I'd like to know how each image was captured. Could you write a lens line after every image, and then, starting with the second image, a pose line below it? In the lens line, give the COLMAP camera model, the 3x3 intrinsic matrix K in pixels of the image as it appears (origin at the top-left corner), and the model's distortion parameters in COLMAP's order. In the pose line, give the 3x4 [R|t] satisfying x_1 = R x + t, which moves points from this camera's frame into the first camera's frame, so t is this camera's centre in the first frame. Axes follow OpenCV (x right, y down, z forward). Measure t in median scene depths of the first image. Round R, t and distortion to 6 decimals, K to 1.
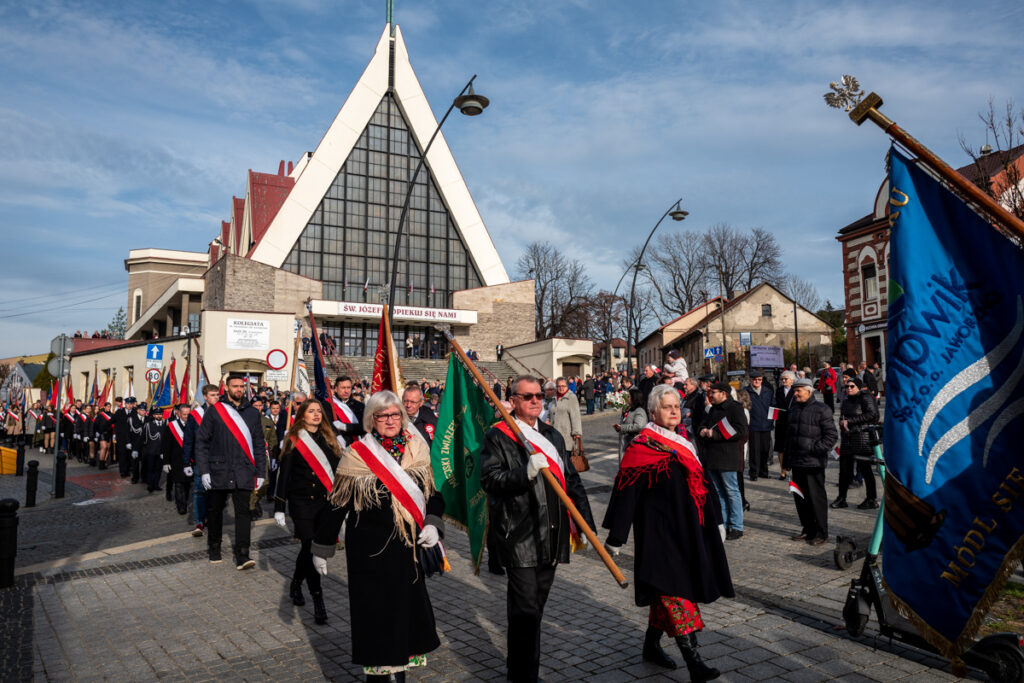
lens RADIAL K [[784.0, 0, 507.4], [0, 784.0, 346.1], [0, 0, 1]] dist [-0.004589, -0.004757]
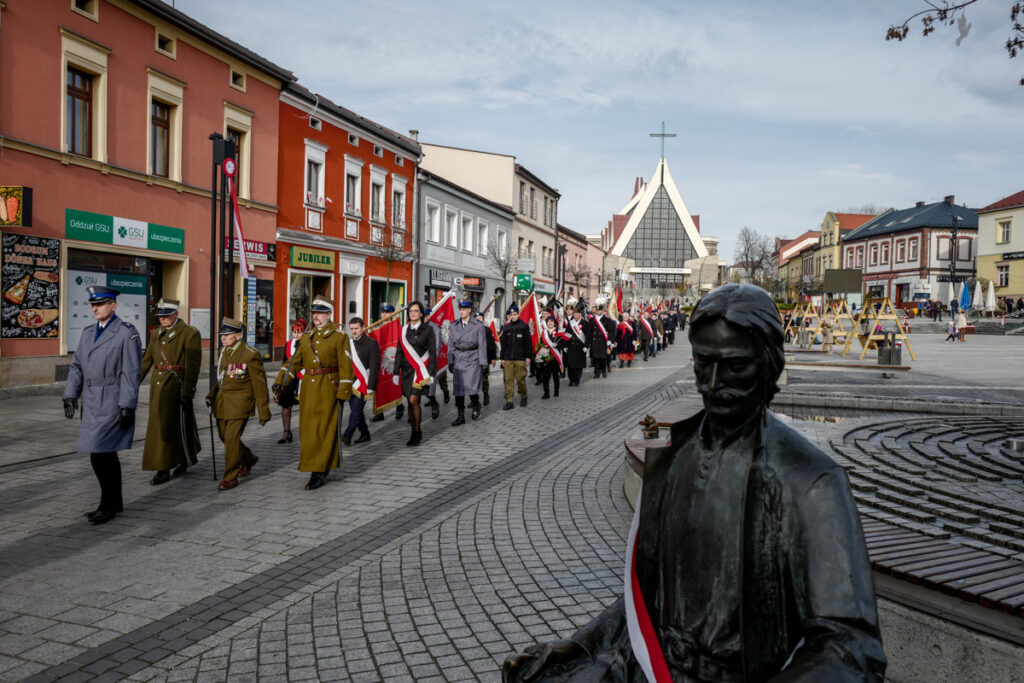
lens RADIAL K [[766.1, 0, 517.3], [0, 766.1, 344.3], [0, 0, 1]] dist [-0.050566, 0.056396]
pose [[0.879912, 0.046689, -0.472836, 0.655388], [0.022882, 0.989842, 0.140320, -0.162174], [0.474584, -0.134289, 0.869906, -1.522943]]
